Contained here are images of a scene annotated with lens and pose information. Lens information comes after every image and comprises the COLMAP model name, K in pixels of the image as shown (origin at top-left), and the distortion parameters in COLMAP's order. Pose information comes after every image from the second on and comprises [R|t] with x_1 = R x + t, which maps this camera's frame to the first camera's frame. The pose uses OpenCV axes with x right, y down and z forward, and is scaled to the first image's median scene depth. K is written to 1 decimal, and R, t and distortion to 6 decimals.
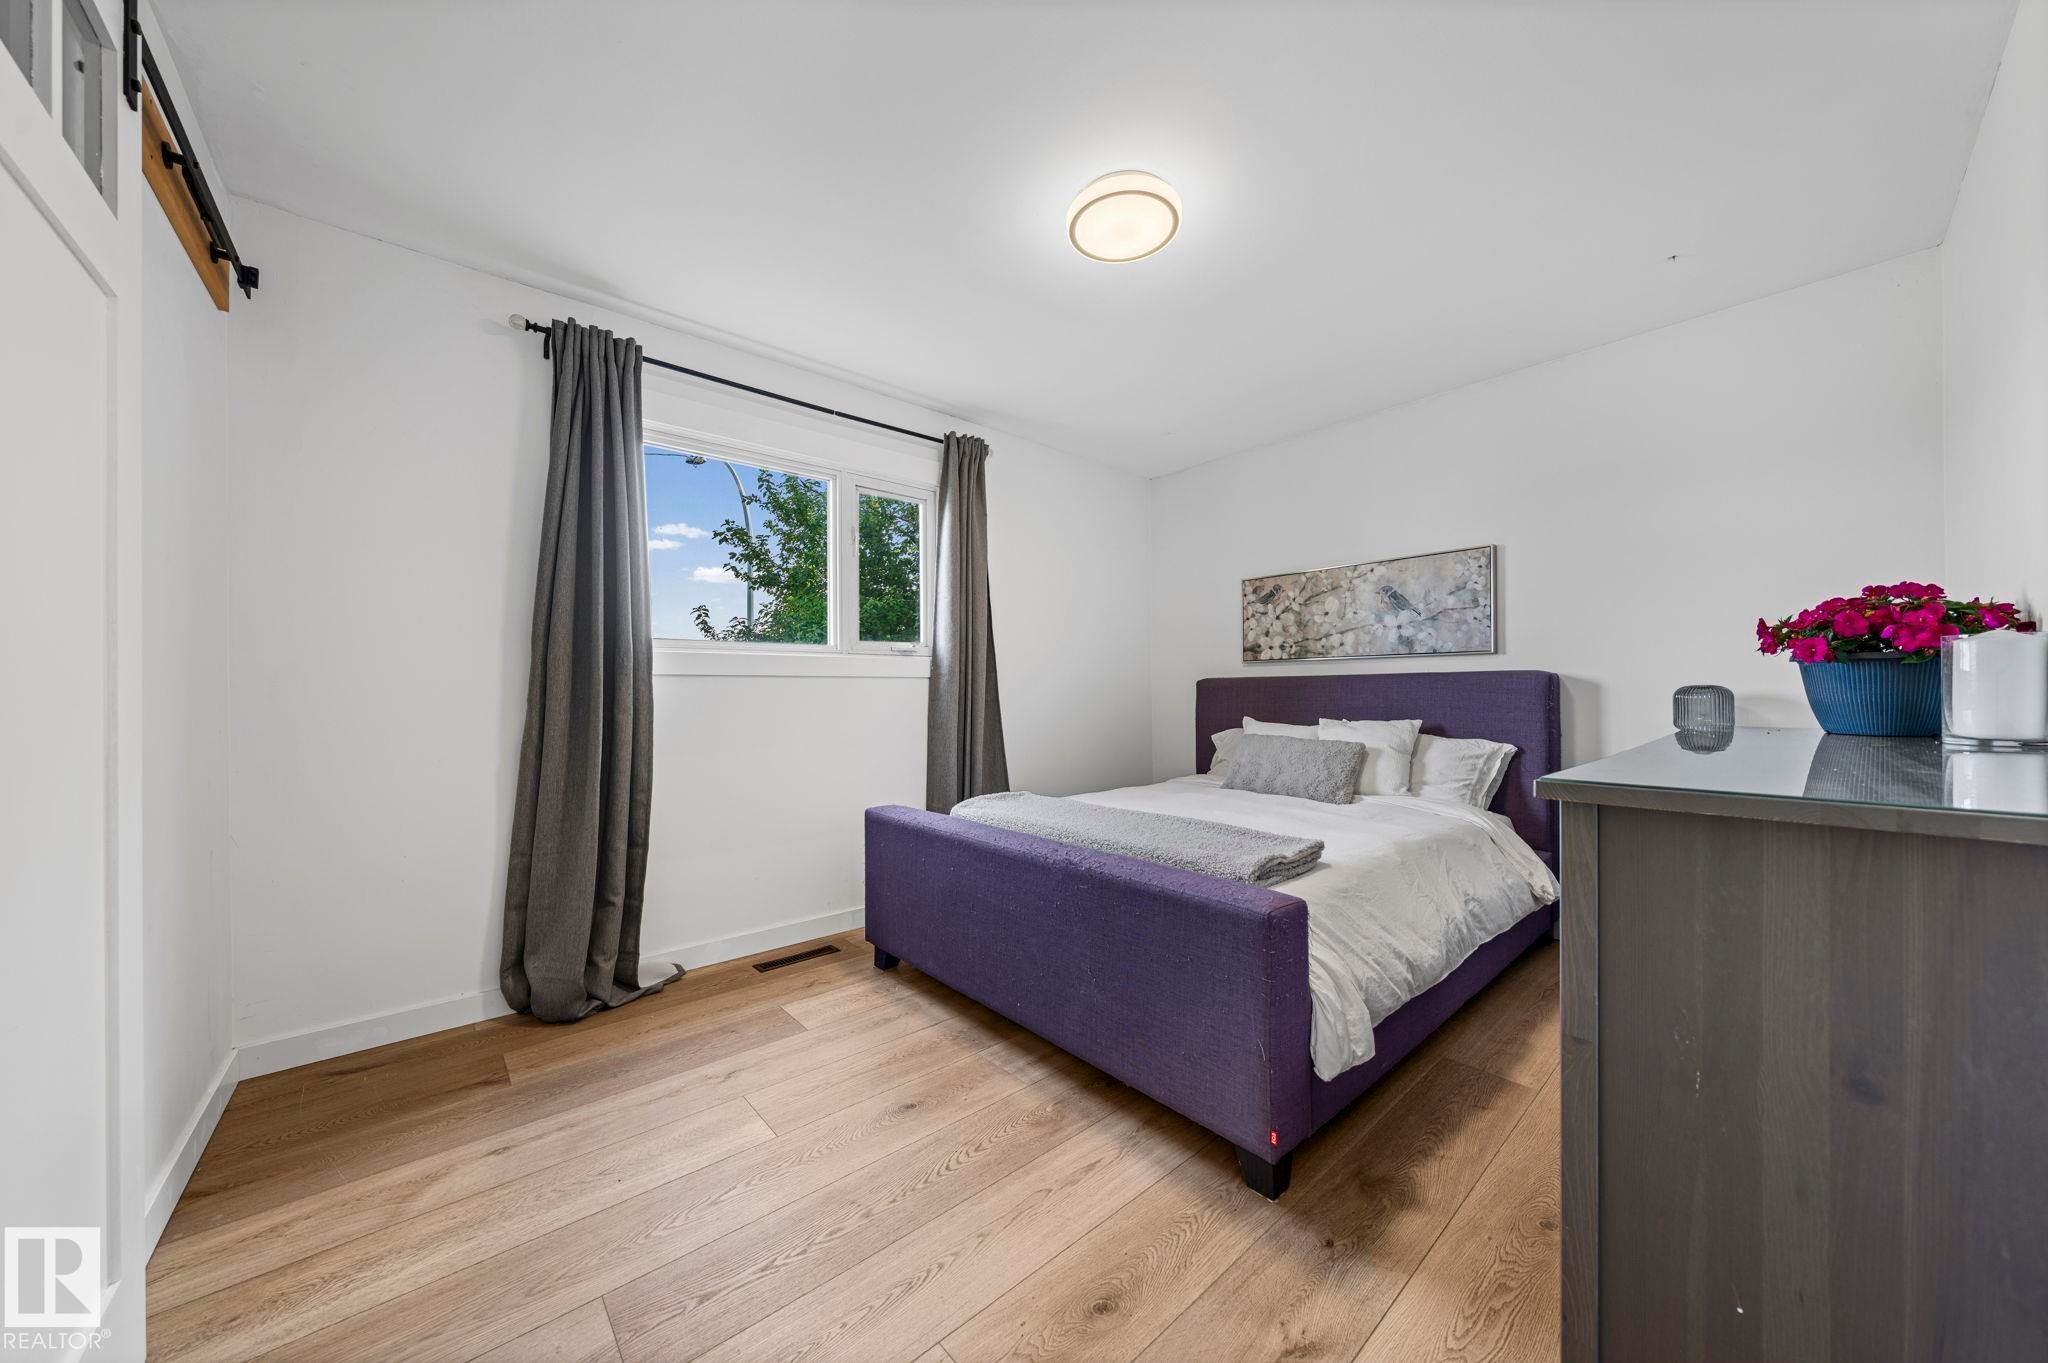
lens RADIAL K [[697.9, 0, 1010.9], [0, 697.9, 680.9], [0, 0, 1]] dist [-0.000571, -0.000035]
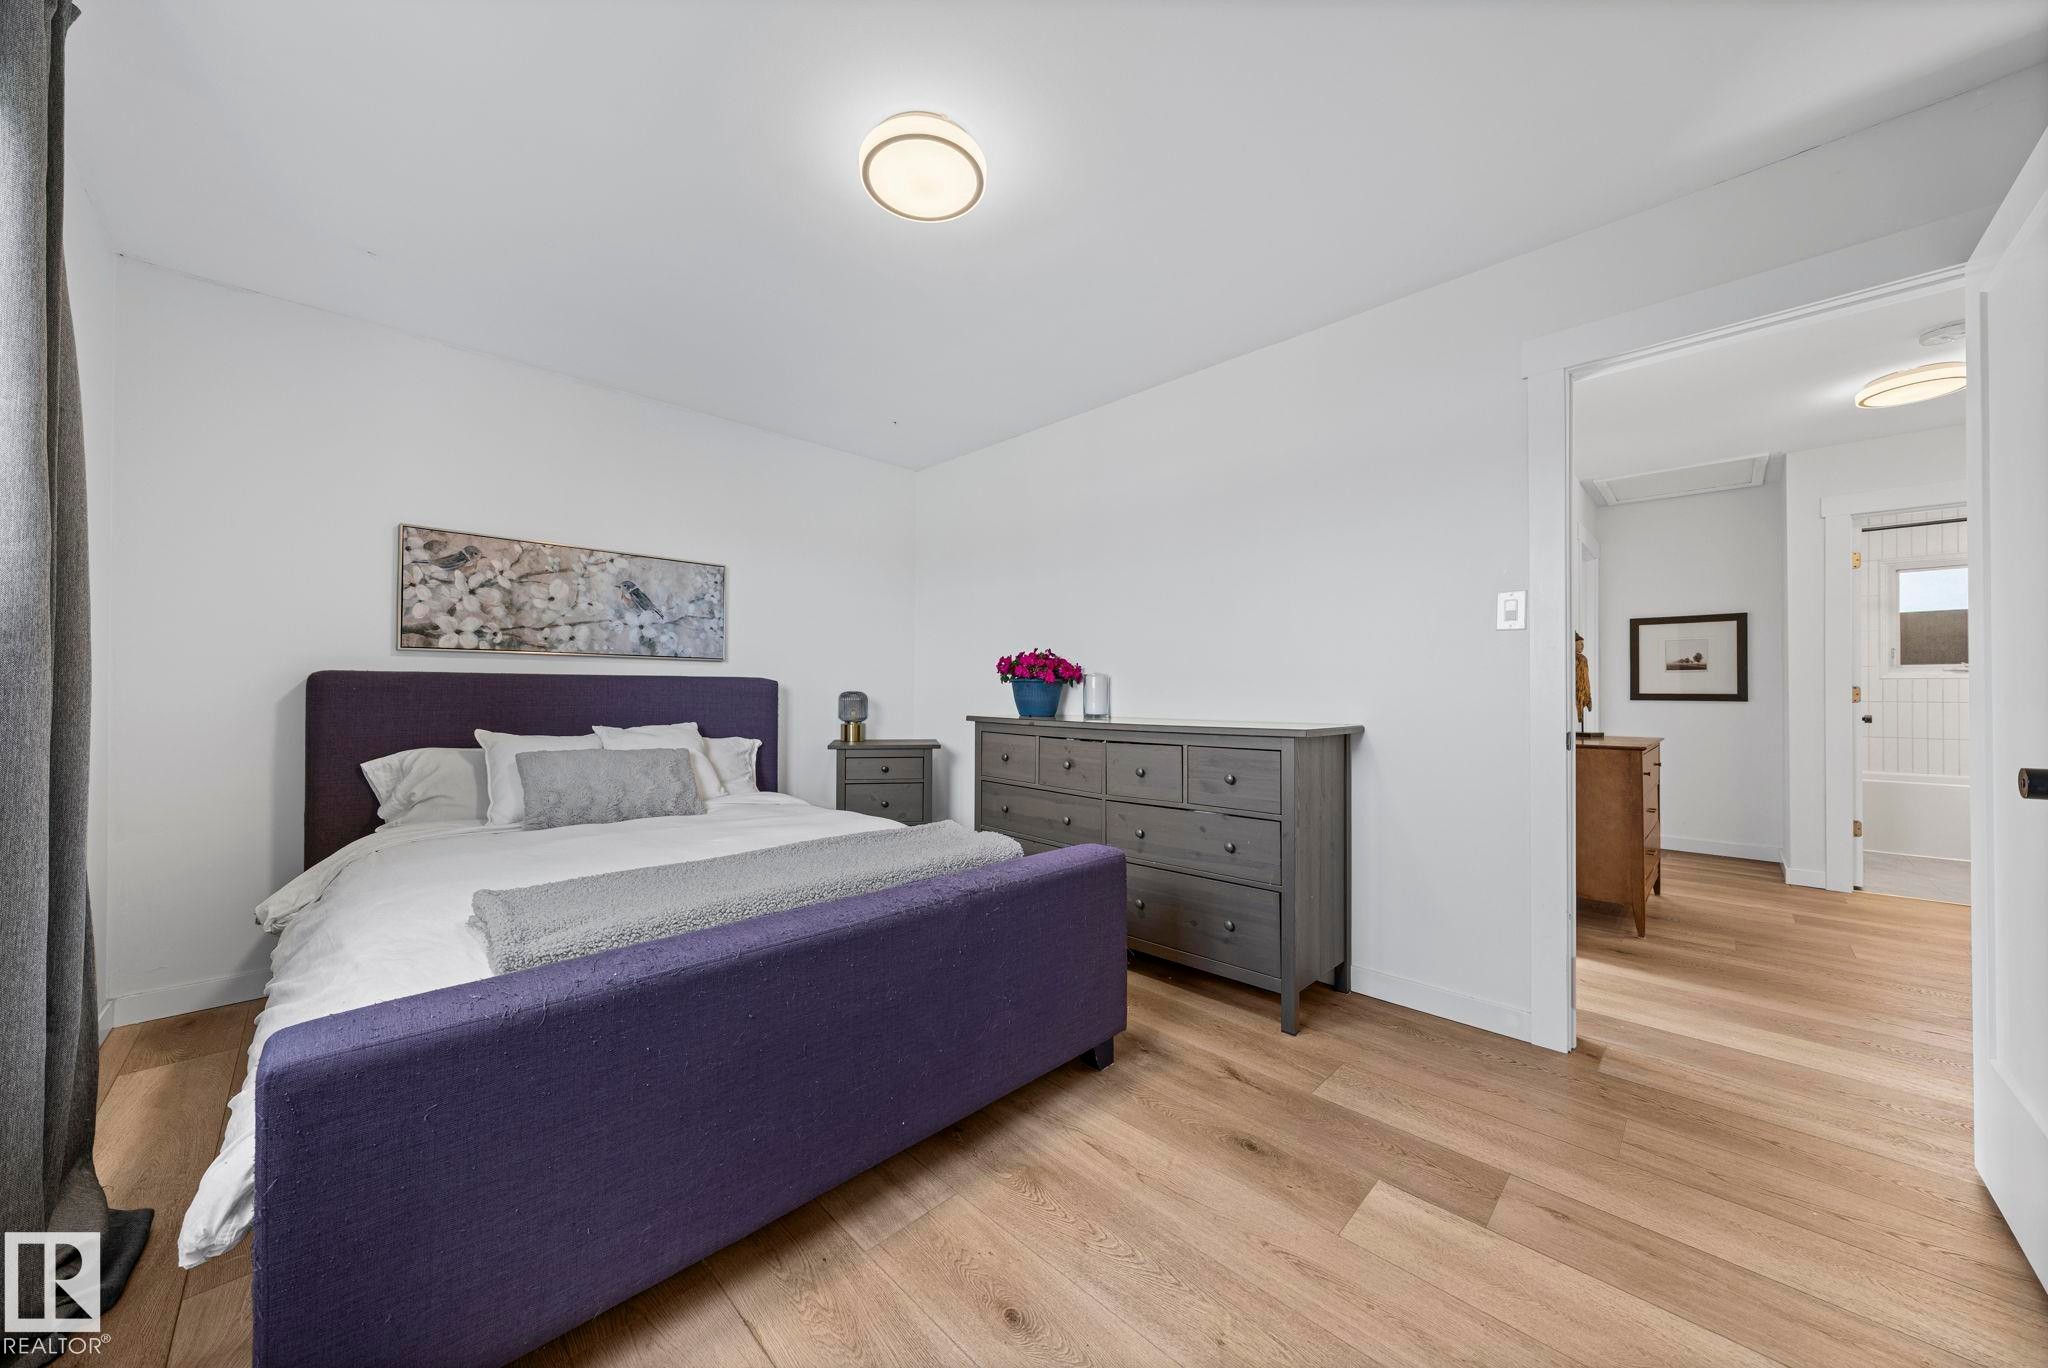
lens RADIAL K [[697.9, 0, 1010.9], [0, 697.9, 683.4], [0, 0, 1]] dist [-0.000571, -0.000035]
pose [[-0.062680, 0.016190, 0.997902, -0.414791], [-0.022612, 0.999589, -0.017638, 0.005431], [-0.997777, -0.023670, -0.062289, 0.531498]]
